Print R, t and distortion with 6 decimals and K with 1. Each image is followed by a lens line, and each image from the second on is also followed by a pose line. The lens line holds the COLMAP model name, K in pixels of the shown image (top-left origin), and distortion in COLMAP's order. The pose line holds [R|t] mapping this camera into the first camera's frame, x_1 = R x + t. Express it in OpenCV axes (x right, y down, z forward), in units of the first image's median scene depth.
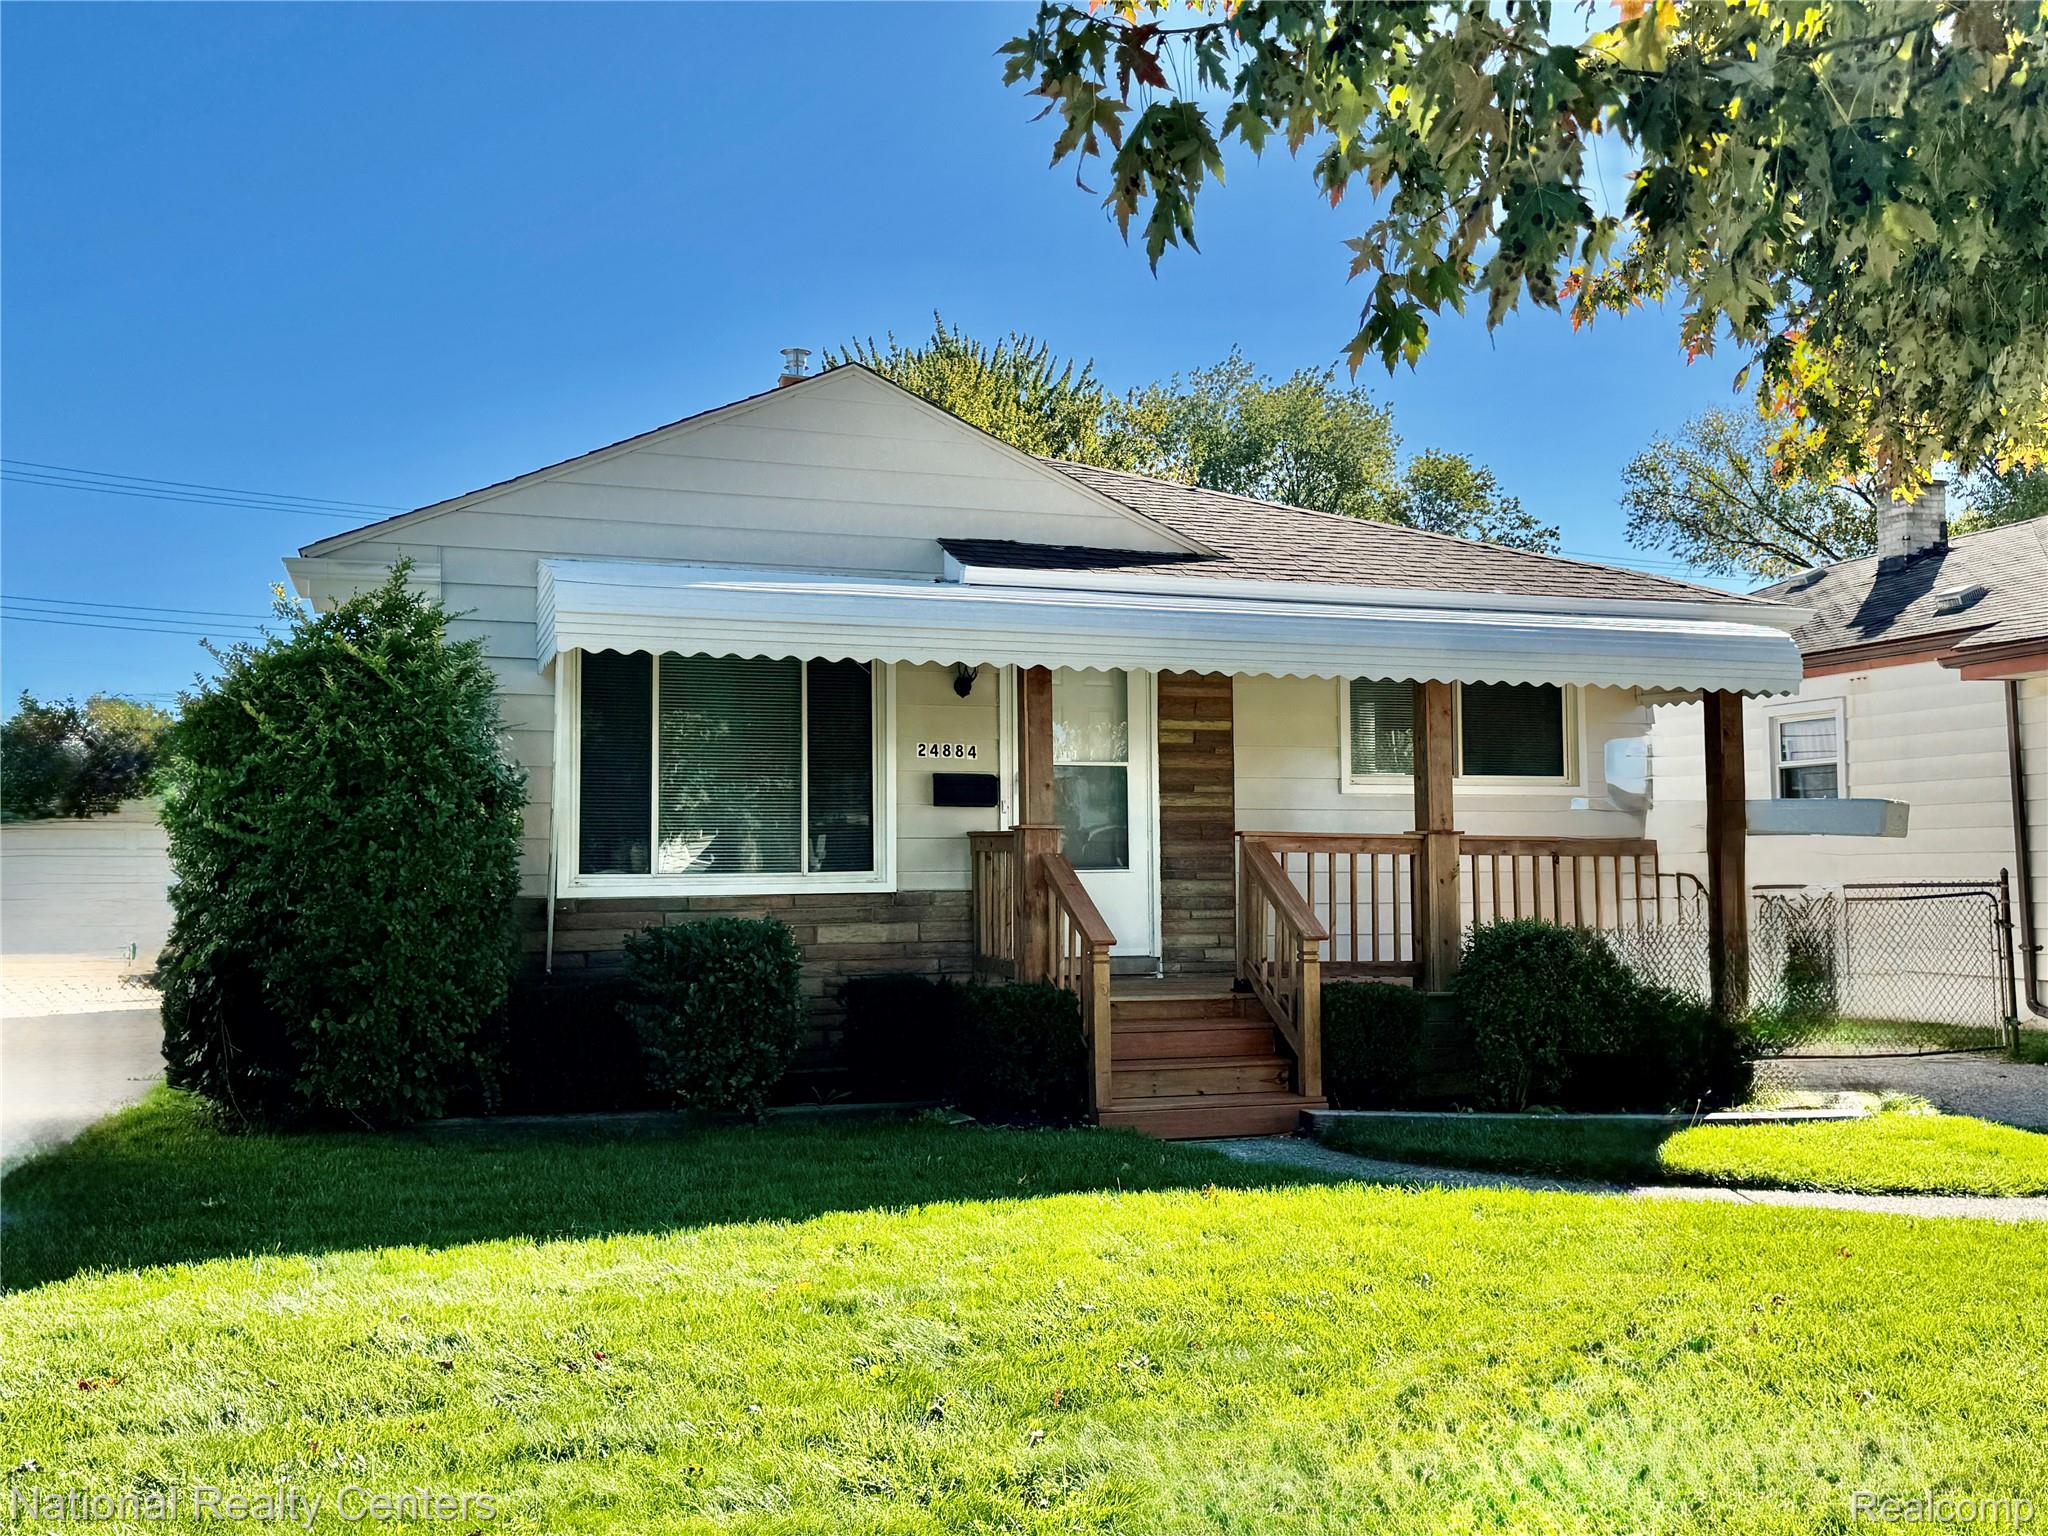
lens RADIAL K [[1821.1, 0, 1024.0], [0, 1821.1, 768.0], [0, 0, 1]] dist [0.118607, -0.001542]
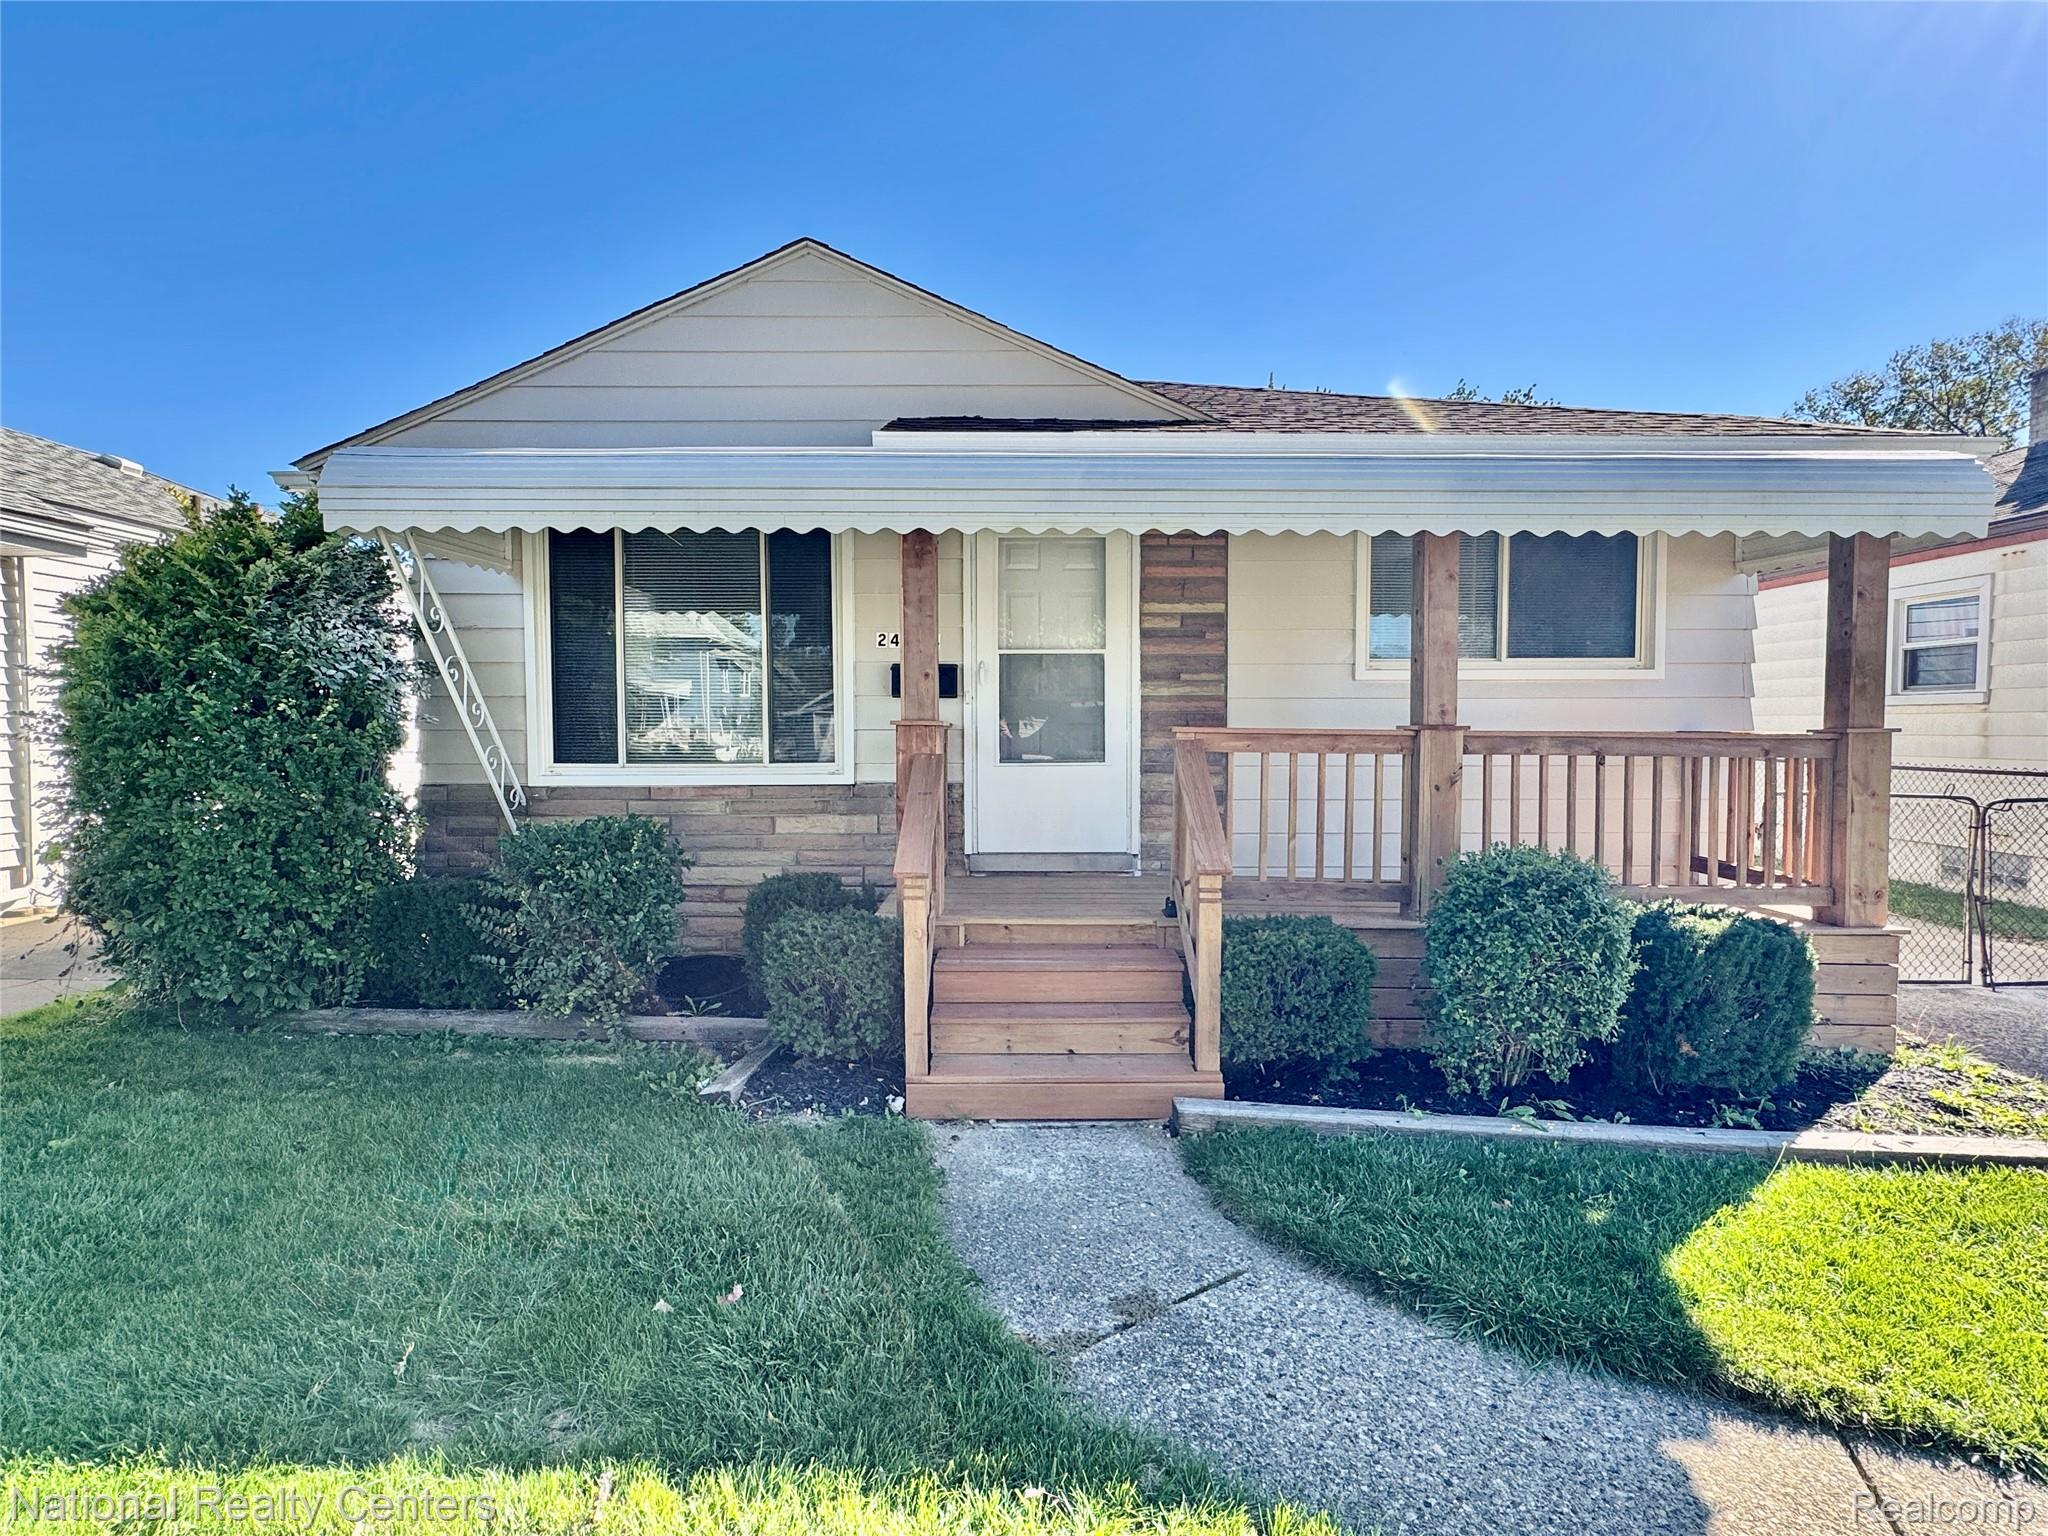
lens RADIAL K [[1001.3, 0, 1020.1], [0, 1001.3, 767.6], [0, 0, 1]] dist [0.002107, 0.000667]
pose [[0.950755, 0.017176, -0.309467, 0.184391], [0.013263, 0.995294, 0.095987, 0.007835], [0.309660, -0.095365, 0.946053, 0.510811]]
